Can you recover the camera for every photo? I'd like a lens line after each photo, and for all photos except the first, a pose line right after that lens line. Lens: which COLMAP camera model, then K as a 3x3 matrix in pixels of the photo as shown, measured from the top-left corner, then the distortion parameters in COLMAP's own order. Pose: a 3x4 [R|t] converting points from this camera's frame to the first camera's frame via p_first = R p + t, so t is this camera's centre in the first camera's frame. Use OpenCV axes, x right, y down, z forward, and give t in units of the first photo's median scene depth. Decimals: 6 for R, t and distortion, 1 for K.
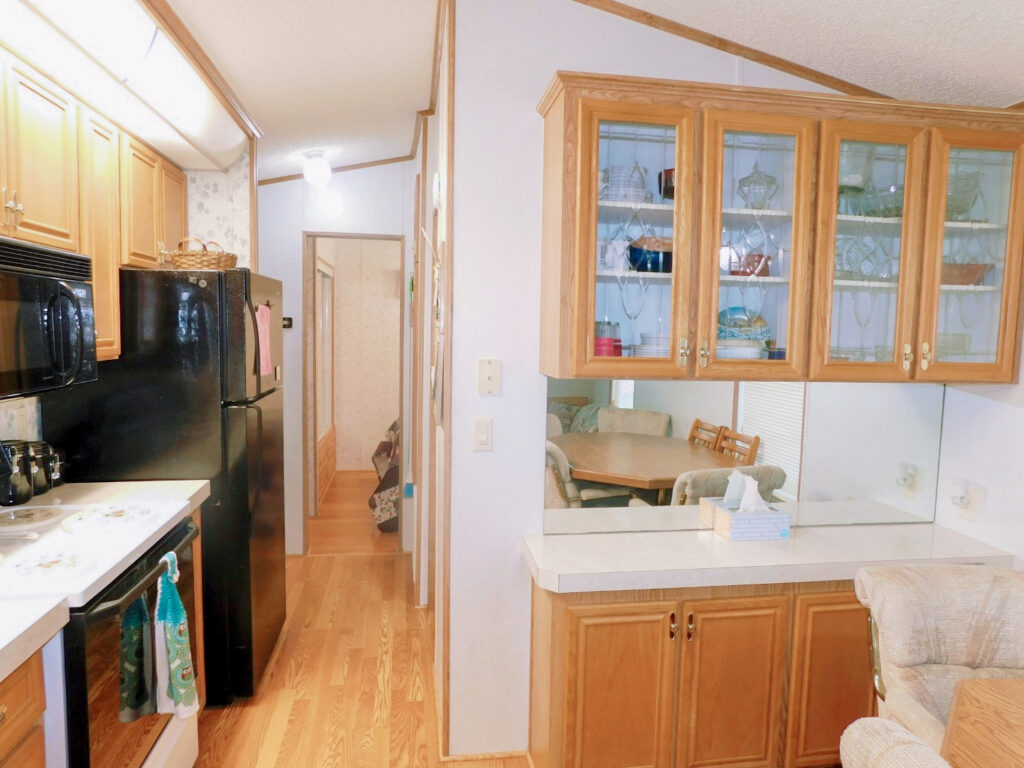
lens RADIAL K [[680.9, 0, 516.8], [0, 680.9, 376.9], [0, 0, 1]] dist [-0.069439, 0.060093]
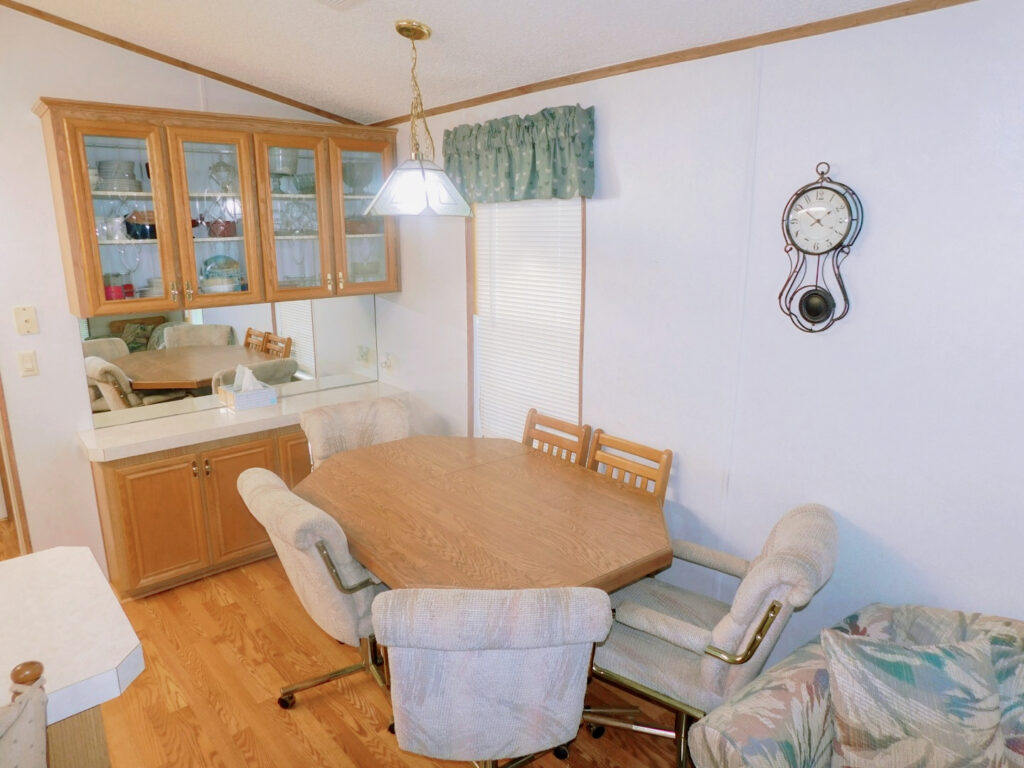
lens RADIAL K [[680.9, 0, 514.8], [0, 680.9, 373.7], [0, 0, 1]] dist [-0.069439, 0.060093]
pose [[0.849943, -0.139992, 0.507936, 0.091359], [0.066690, 0.984886, 0.159850, -0.039065], [-0.522636, -0.101990, 0.846433, -0.593870]]
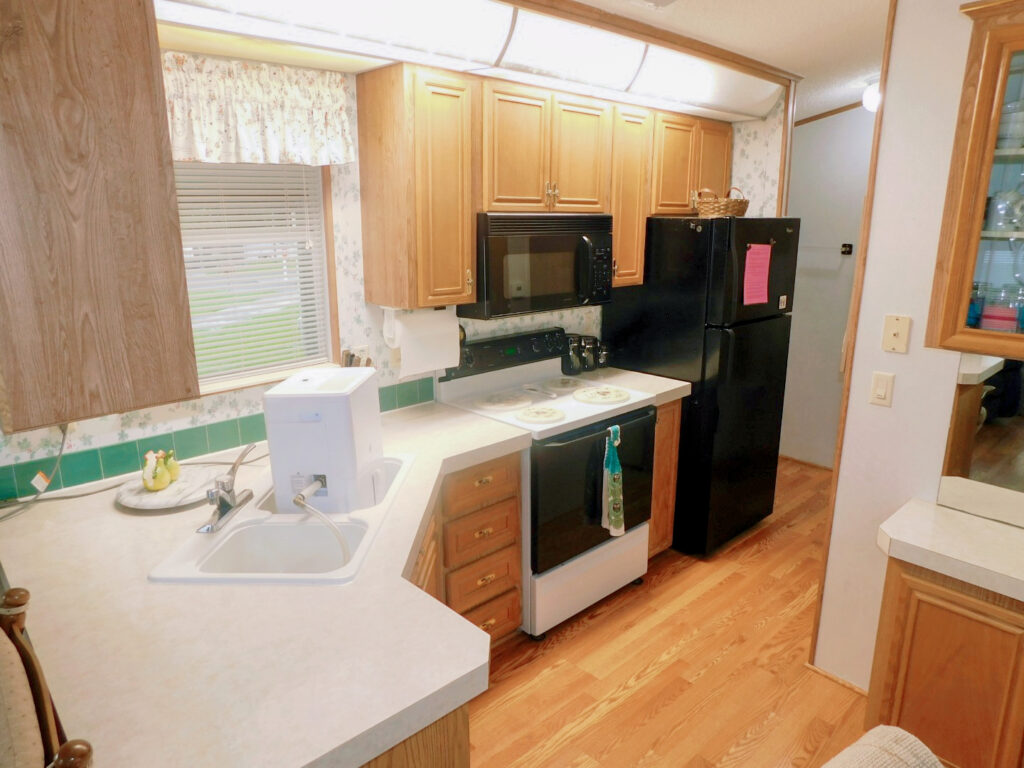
lens RADIAL K [[680.9, 0, 511.2], [0, 680.9, 376.6], [0, 0, 1]] dist [-0.069439, 0.060093]
pose [[0.556750, 0.180315, -0.810873, 0.436606], [-0.056481, 0.982114, 0.179614, -0.078911], [0.828757, -0.054201, 0.556977, -0.011658]]
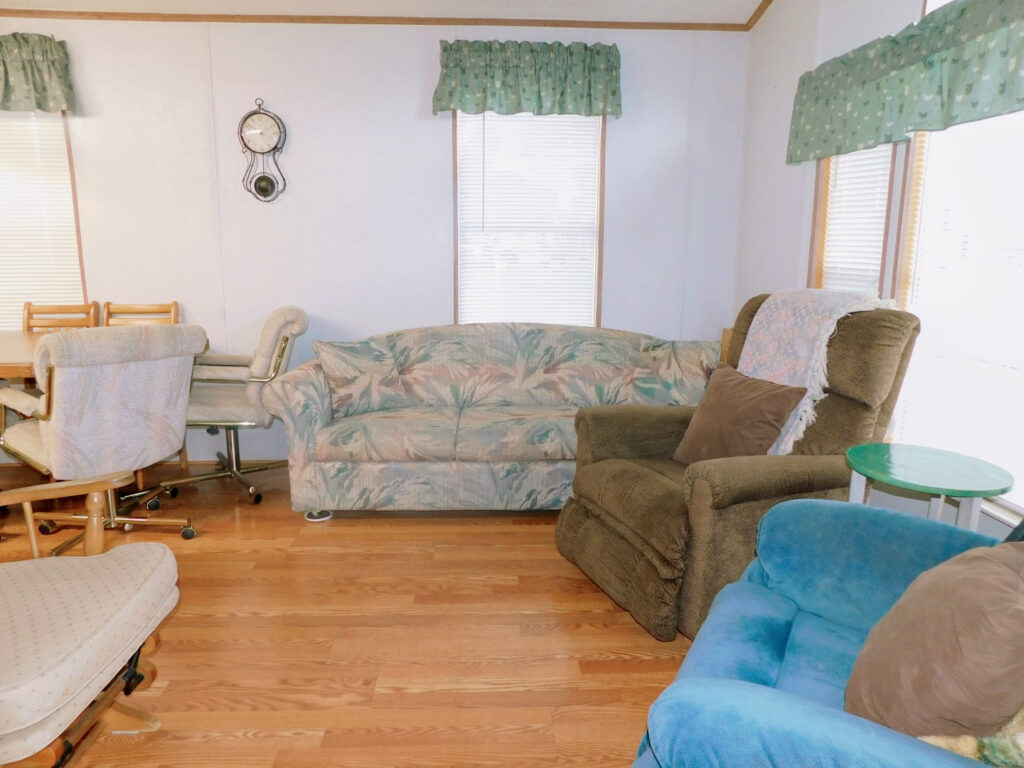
lens RADIAL K [[676.5, 0, 517.1], [0, 676.5, 379.6], [0, 0, 1]] dist [-0.045664, 0.035190]
pose [[0.117441, -0.209219, 0.970791, -0.567170], [0.083251, 0.976189, 0.200311, 0.206376], [-0.989584, 0.057295, 0.132062, -0.760028]]
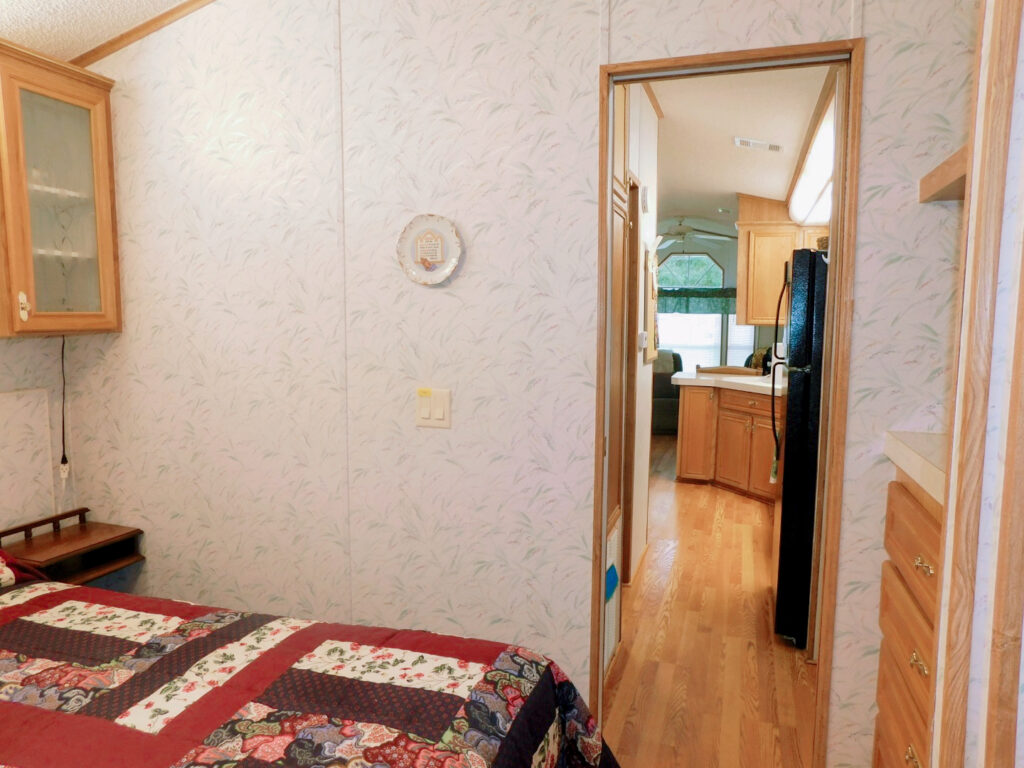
lens RADIAL K [[680.9, 0, 521.6], [0, 680.9, 366.0], [0, 0, 1]] dist [-0.069439, 0.060093]
pose [[-0.885806, -0.063396, 0.459705, -0.617540], [0.007165, 0.988638, 0.150145, -0.179468], [-0.464001, 0.136293, -0.875287, 2.688938]]
